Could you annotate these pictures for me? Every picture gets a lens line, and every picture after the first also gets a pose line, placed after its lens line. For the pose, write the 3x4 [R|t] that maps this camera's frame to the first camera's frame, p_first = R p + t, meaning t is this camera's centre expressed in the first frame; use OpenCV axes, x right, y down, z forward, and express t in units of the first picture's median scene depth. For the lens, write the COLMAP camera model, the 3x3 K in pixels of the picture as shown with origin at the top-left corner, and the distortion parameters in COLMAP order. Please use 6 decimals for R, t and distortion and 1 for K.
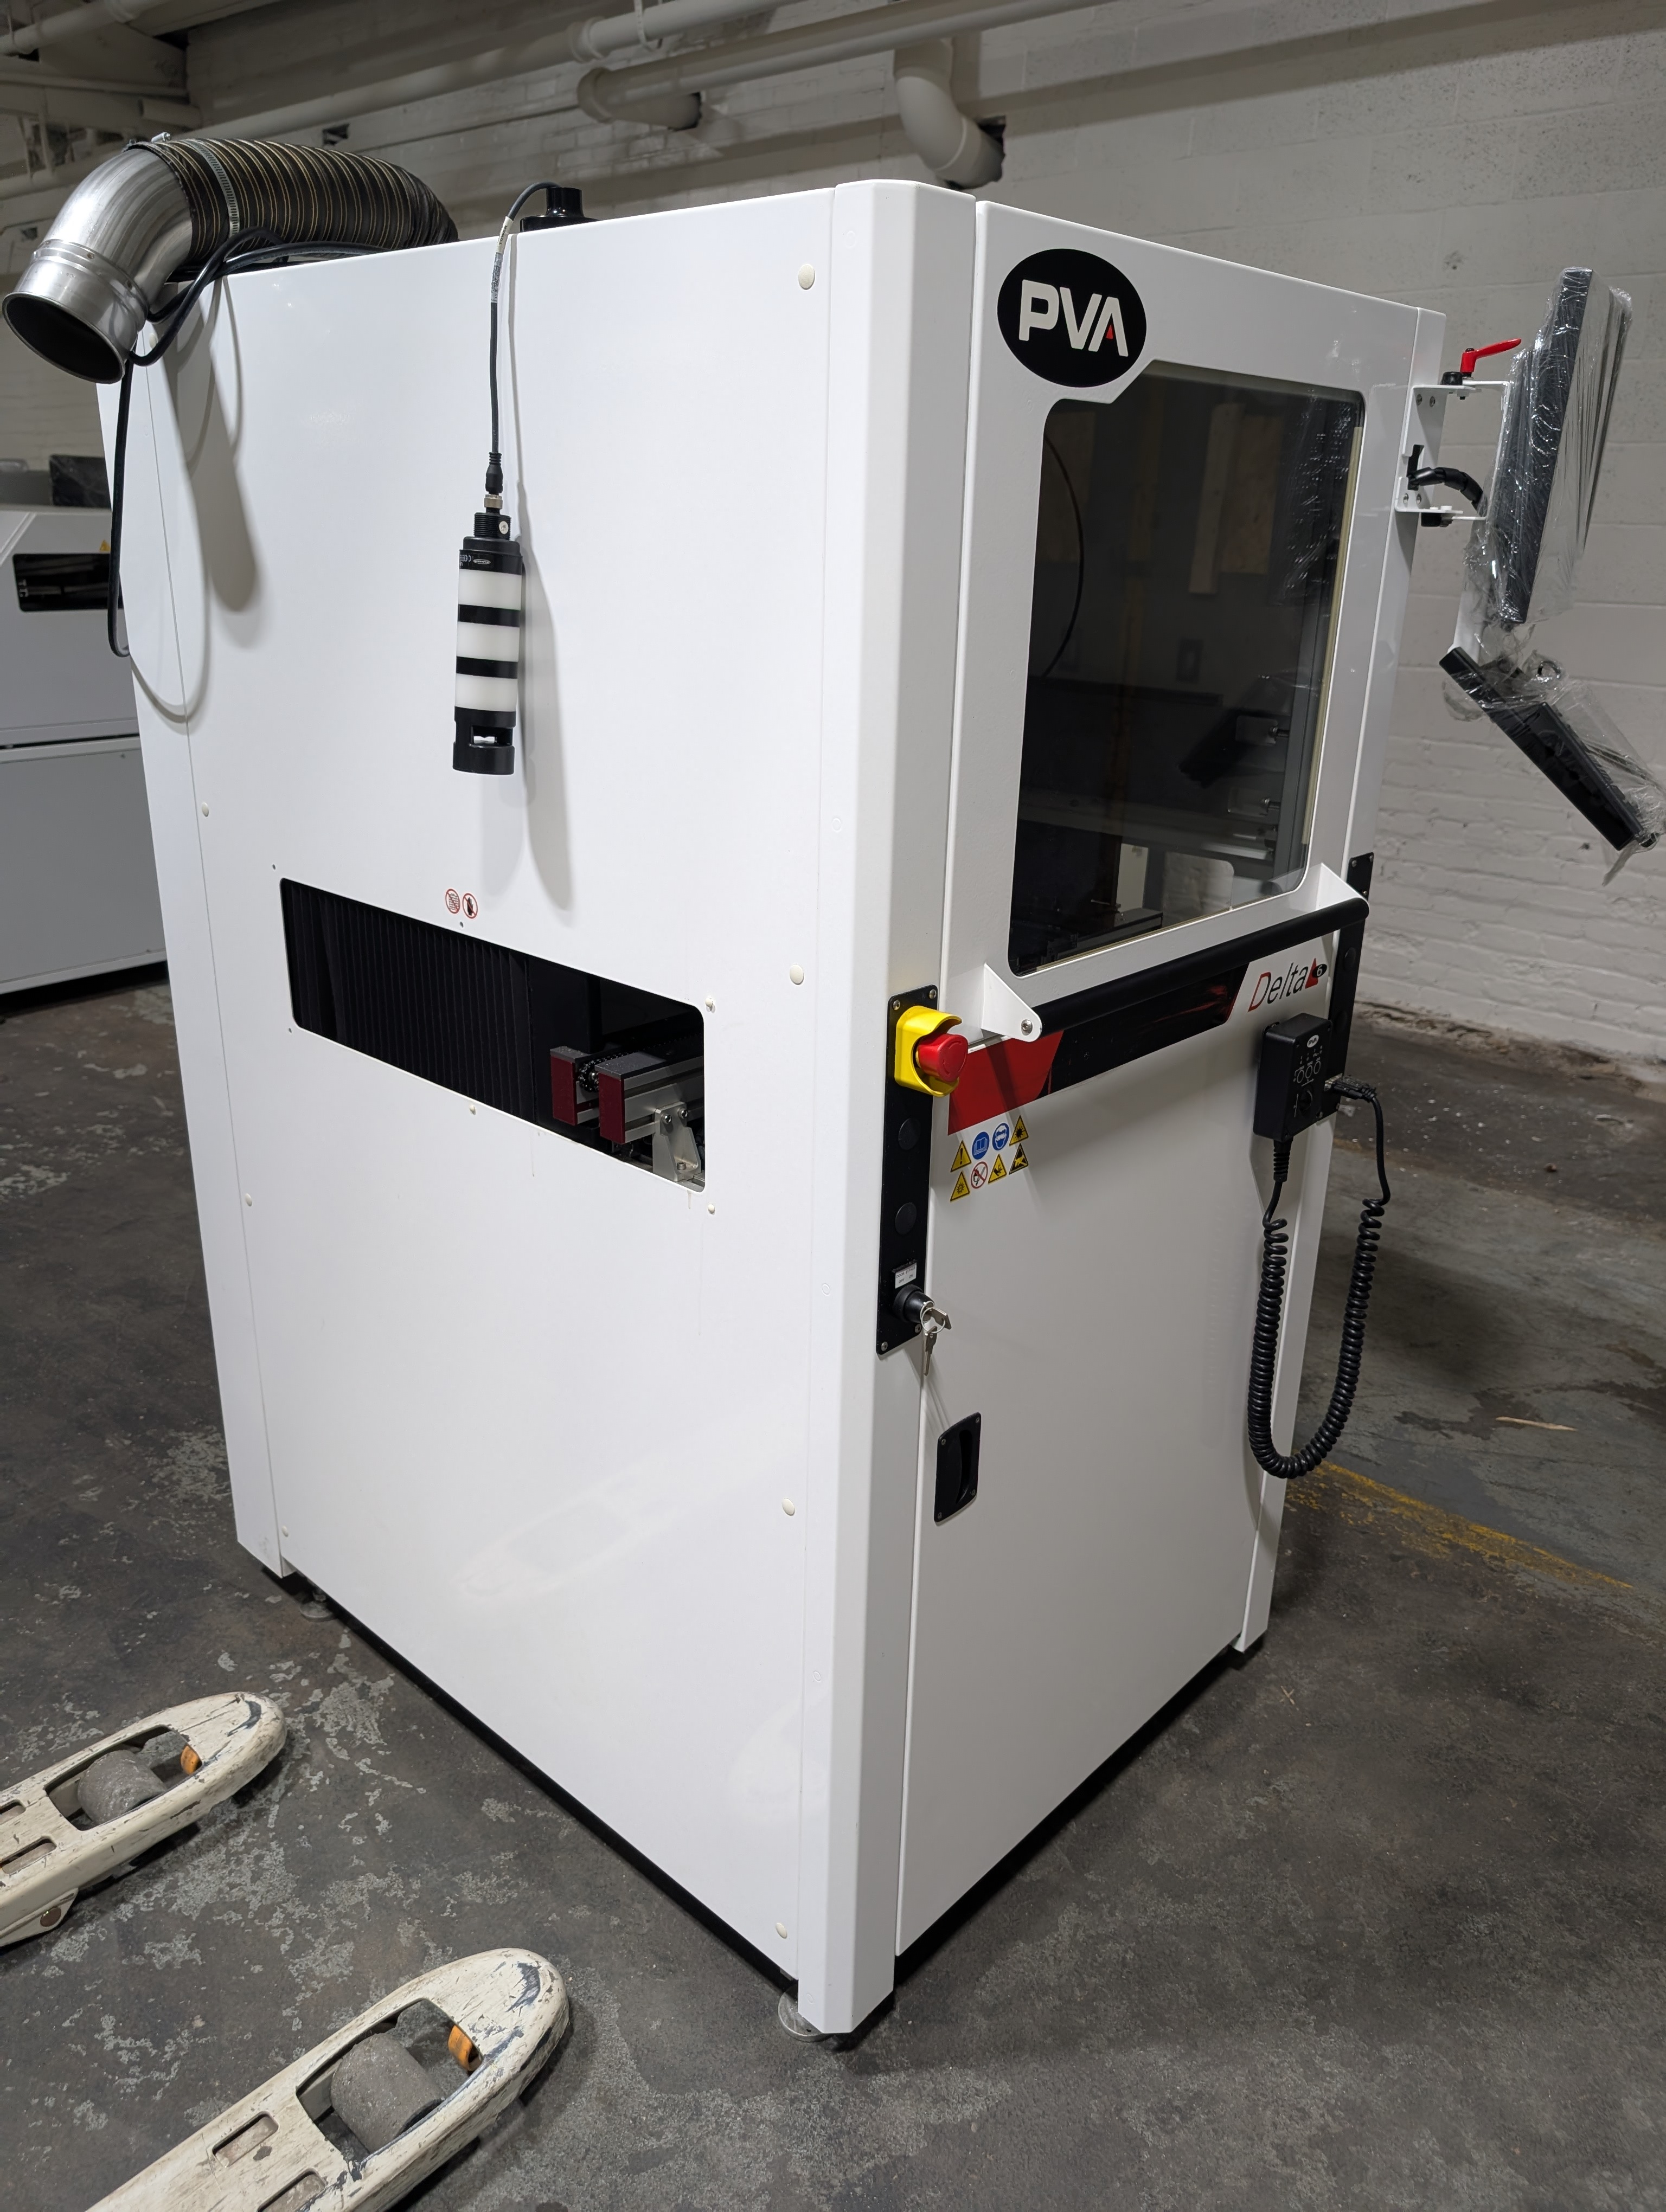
lens RADIAL K [[1597.5, 0, 832.6], [0, 1597.5, 1066.8], [0, 0, 1]] dist [0.004163, -0.004643]
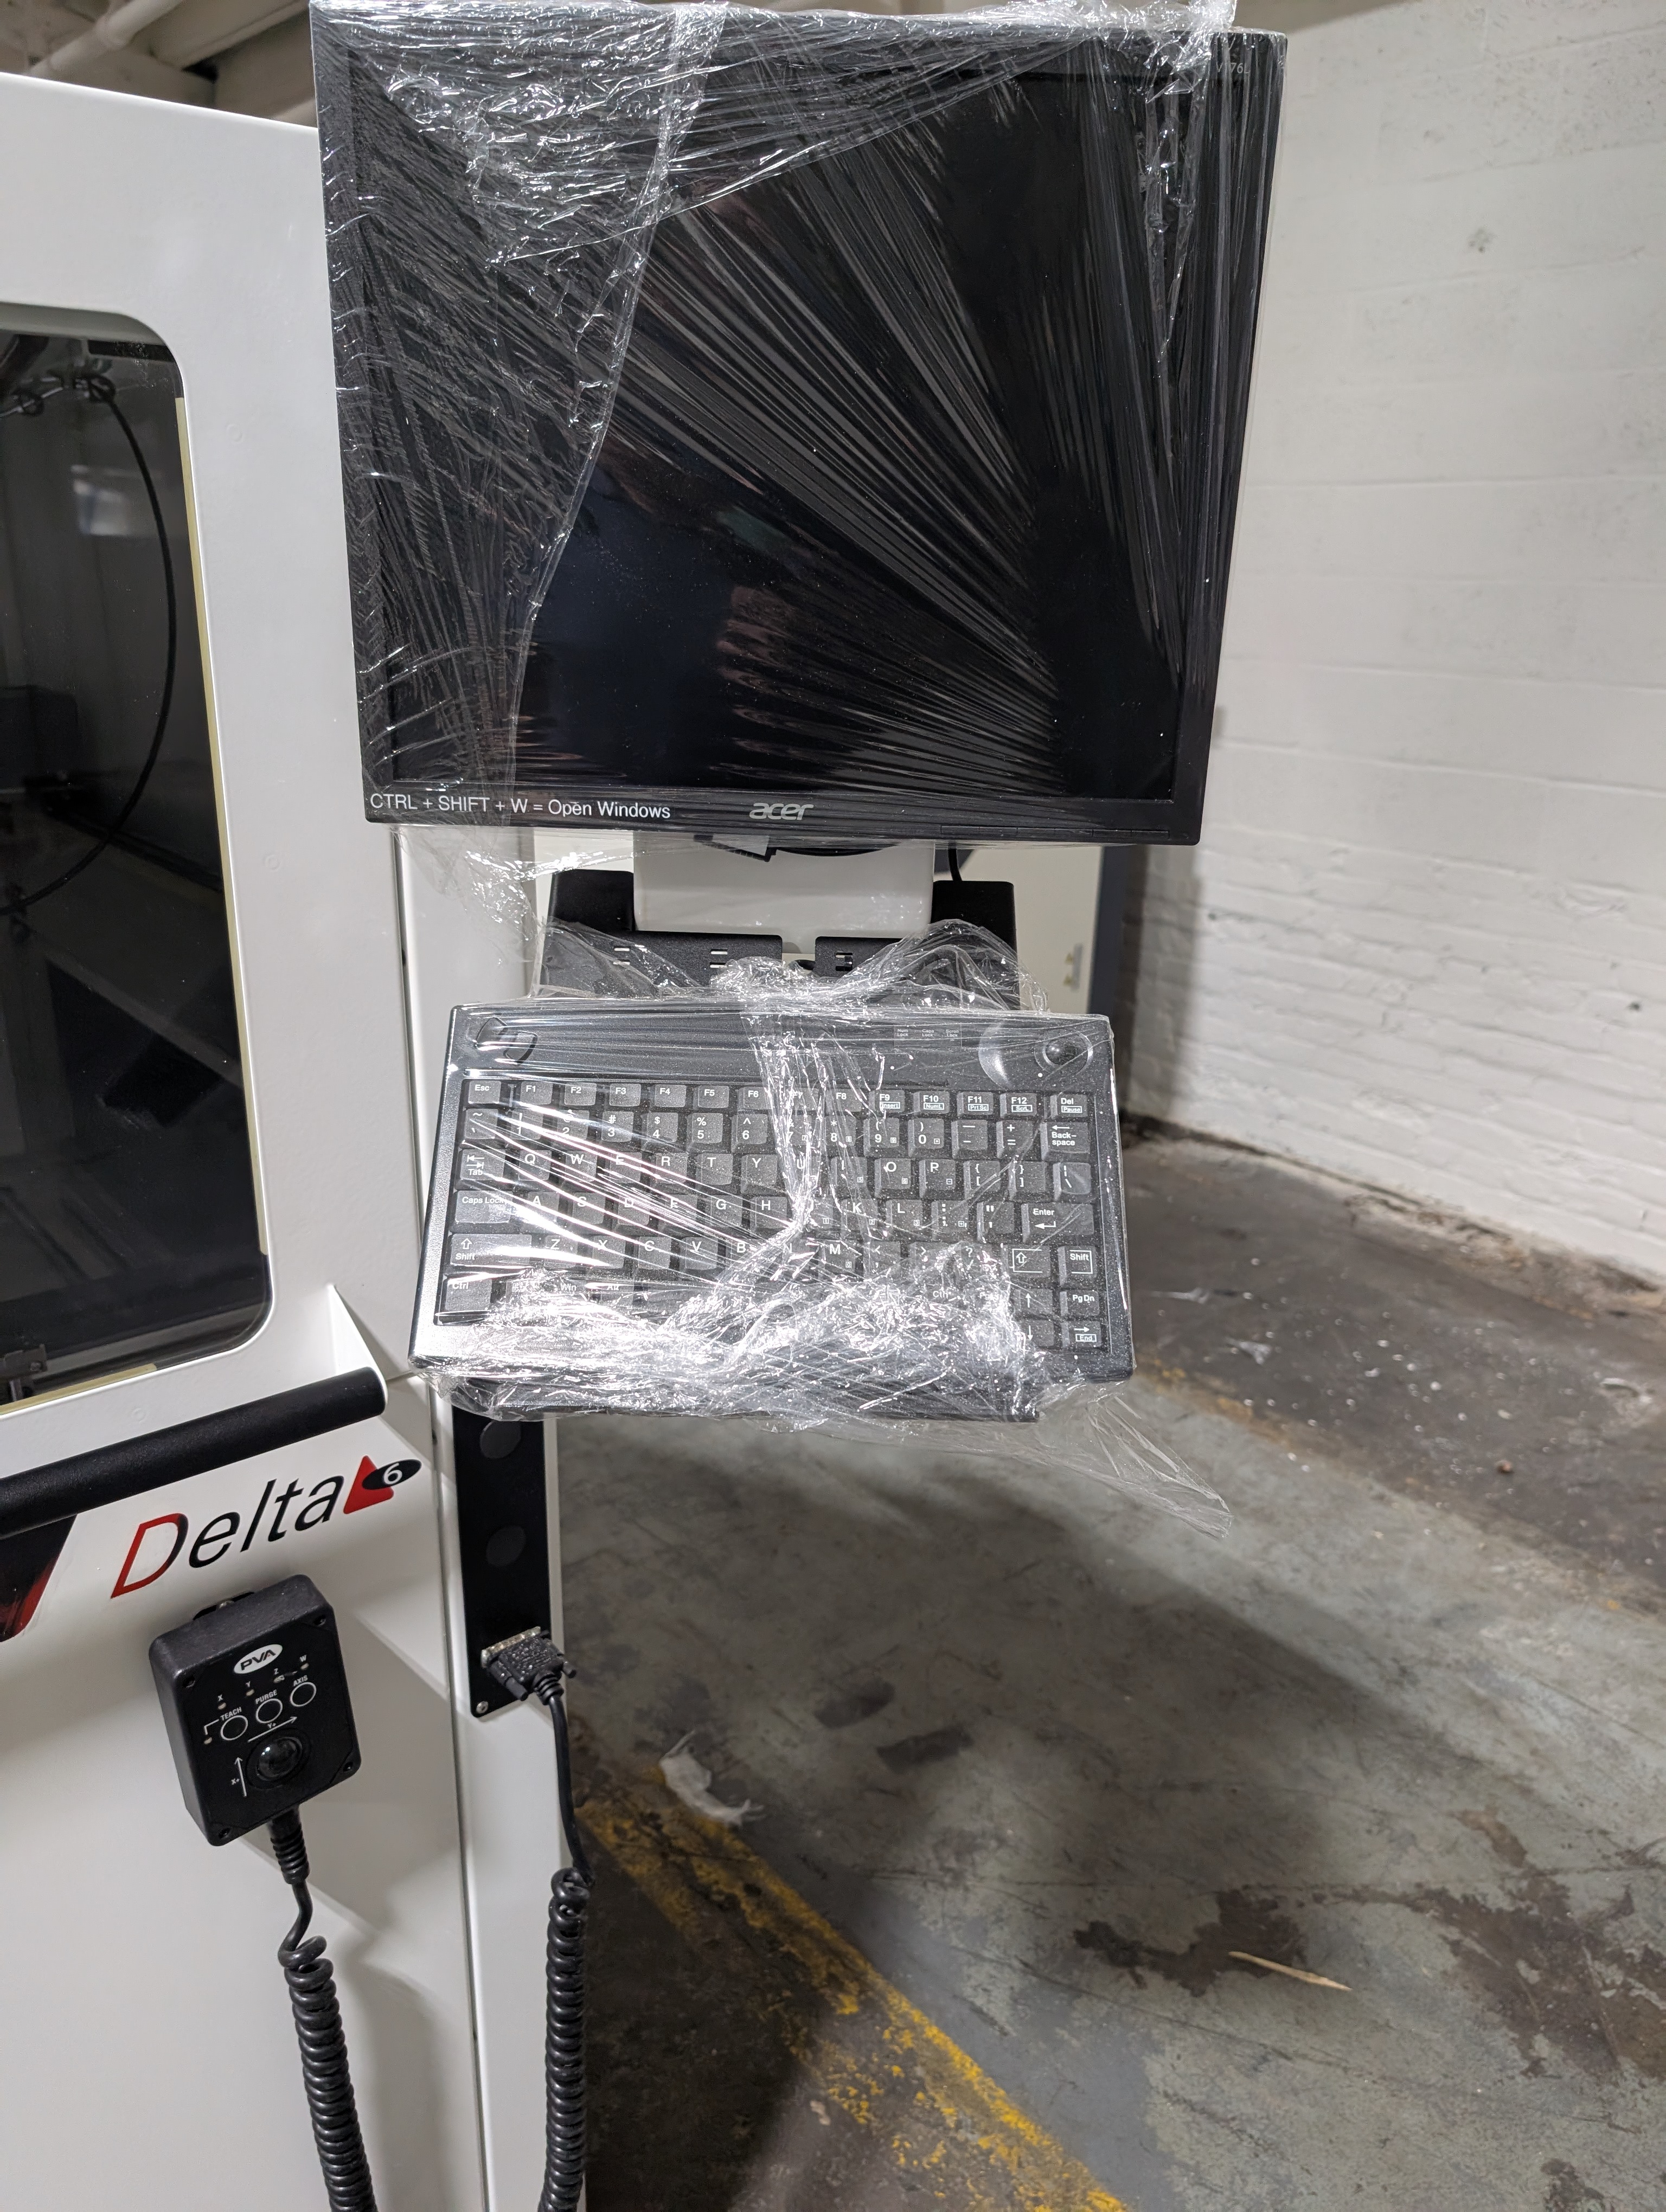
lens RADIAL K [[1607.9, 0, 833.0], [0, 1607.9, 1106.0], [0, 0, 1]] dist [-0.000492, 0.004104]
pose [[0.990547, 0.044028, -0.129917, 0.252680], [-0.044953, 0.998980, -0.004194, -0.091116], [0.129600, 0.009994, 0.991516, 0.250101]]
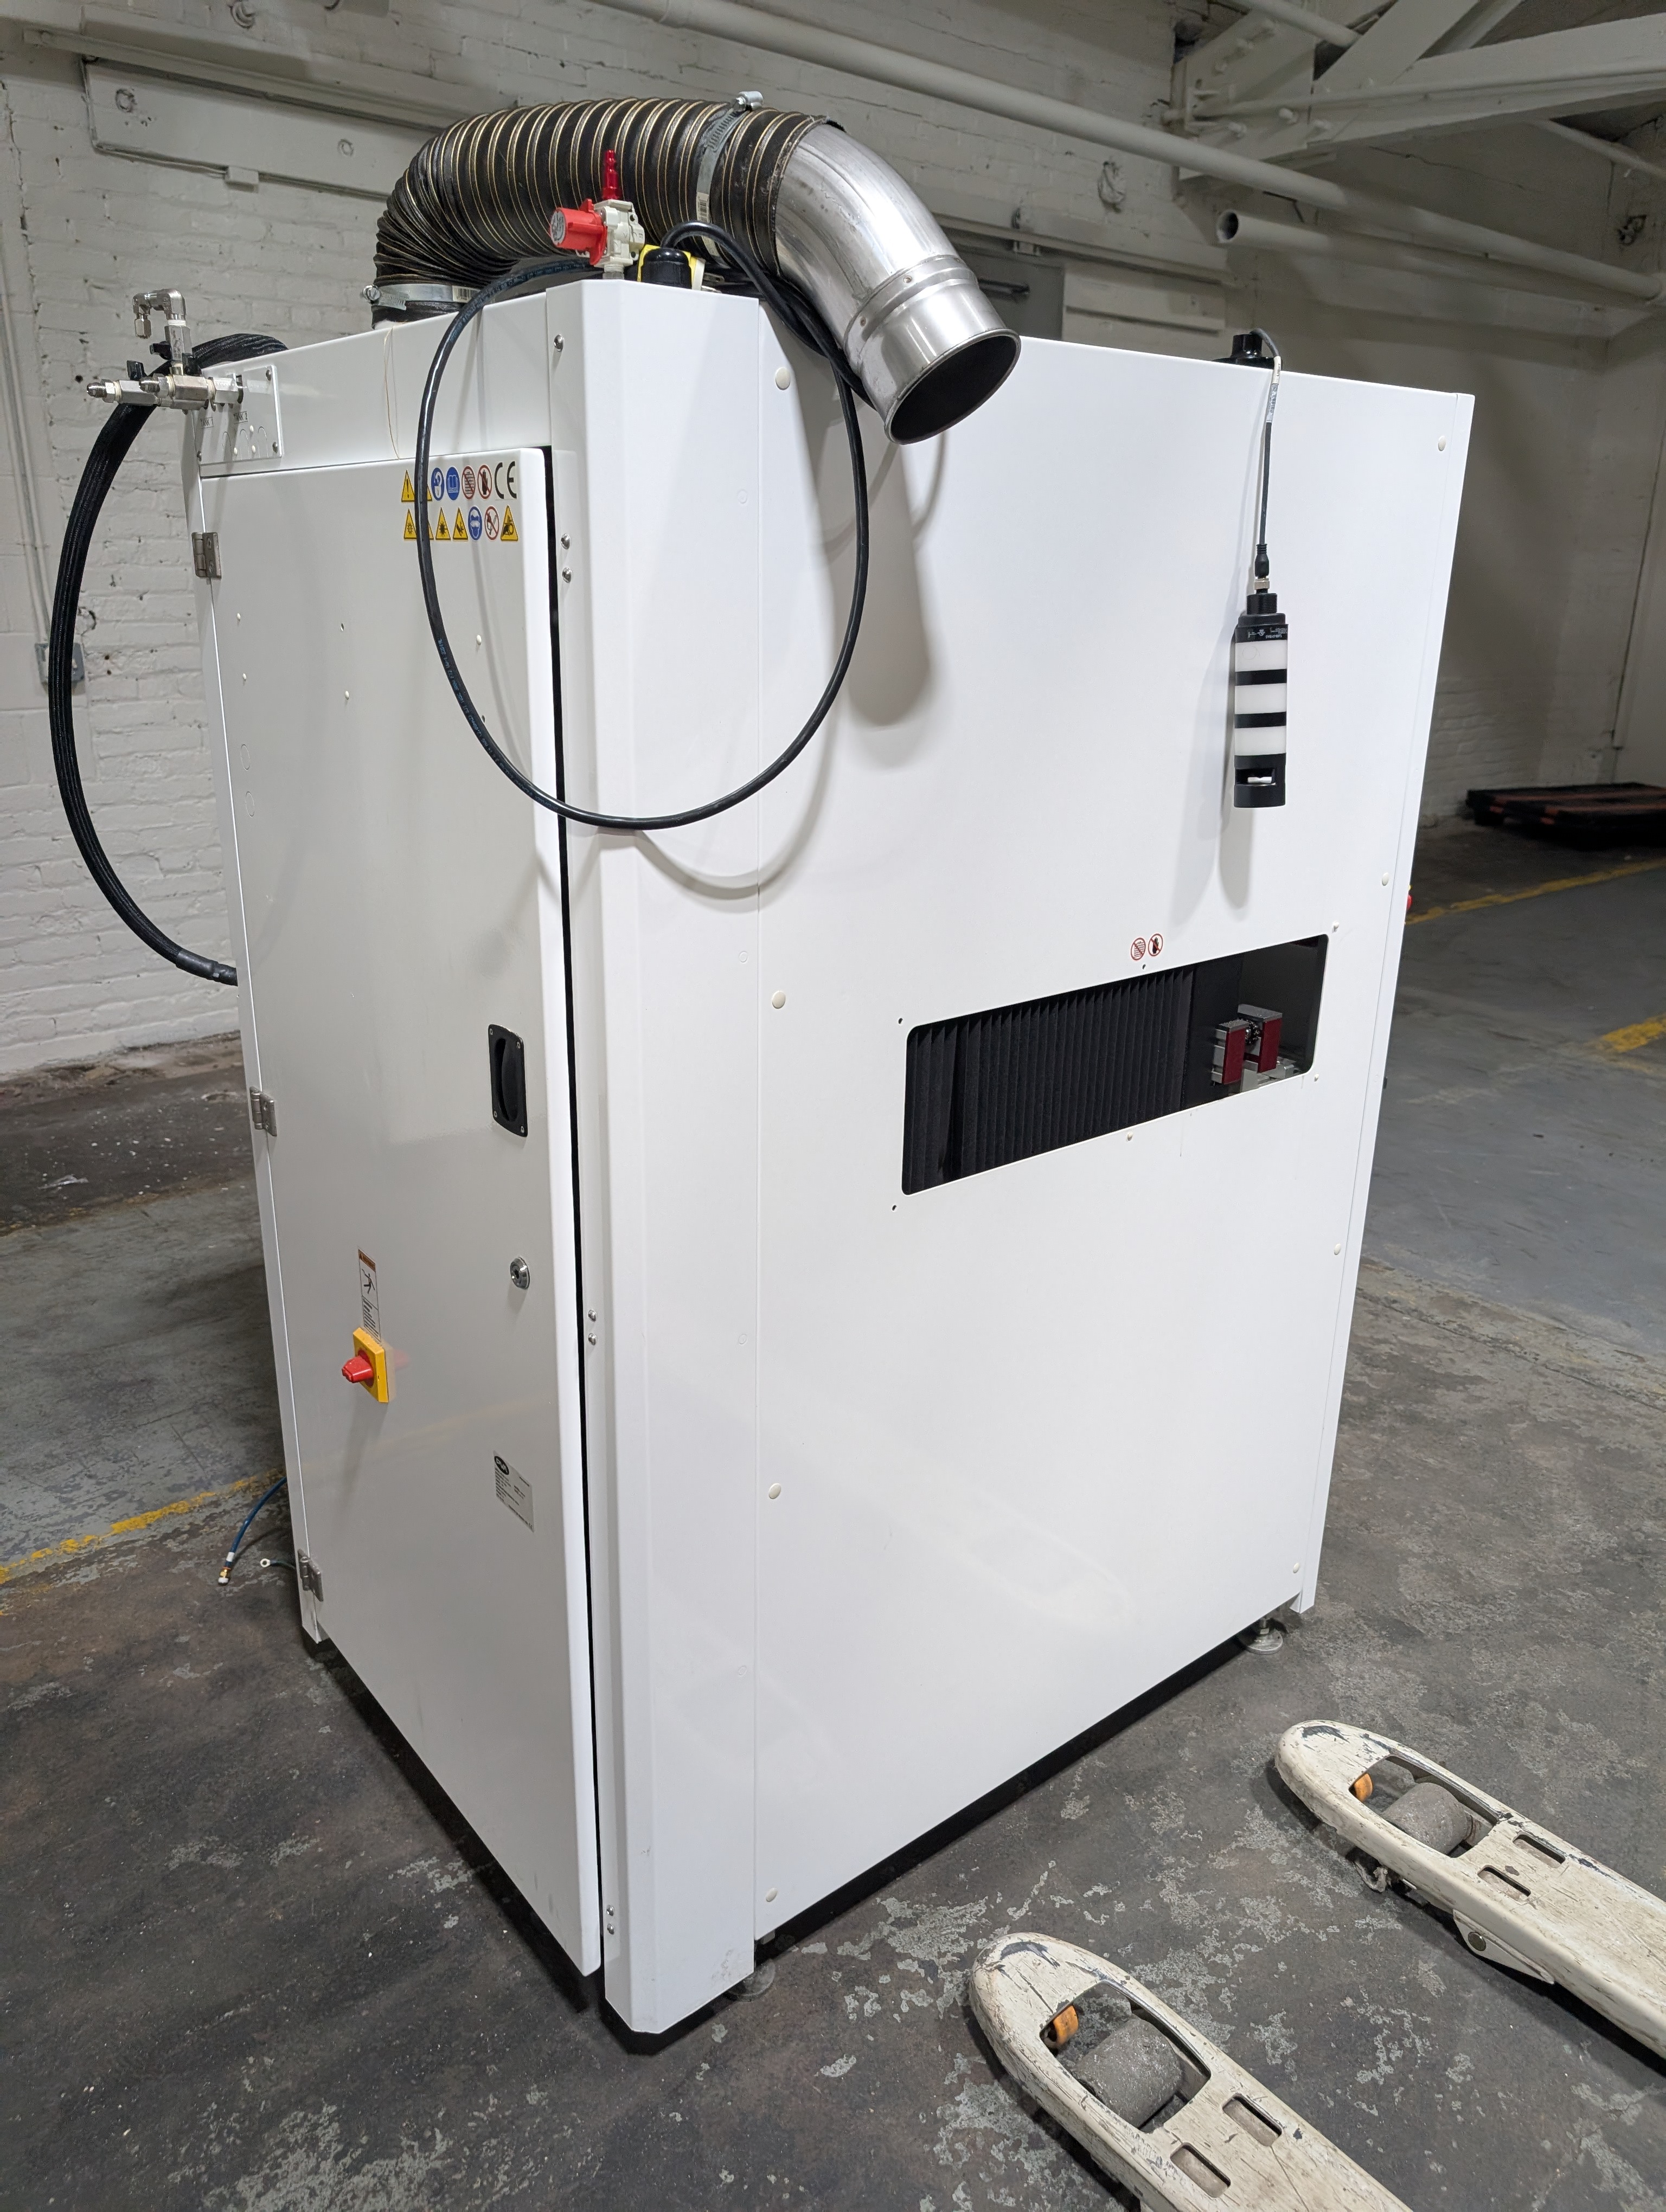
lens RADIAL K [[1628.4, 0, 770.6], [0, 1628.4, 1097.5], [0, 0, 1]] dist [0.004409, -0.002454]
pose [[0.152376, -0.330800, 0.931318, -0.583788], [0.320868, 0.907835, 0.269961, -0.170317], [-0.934786, 0.257694, 0.244475, 0.430583]]
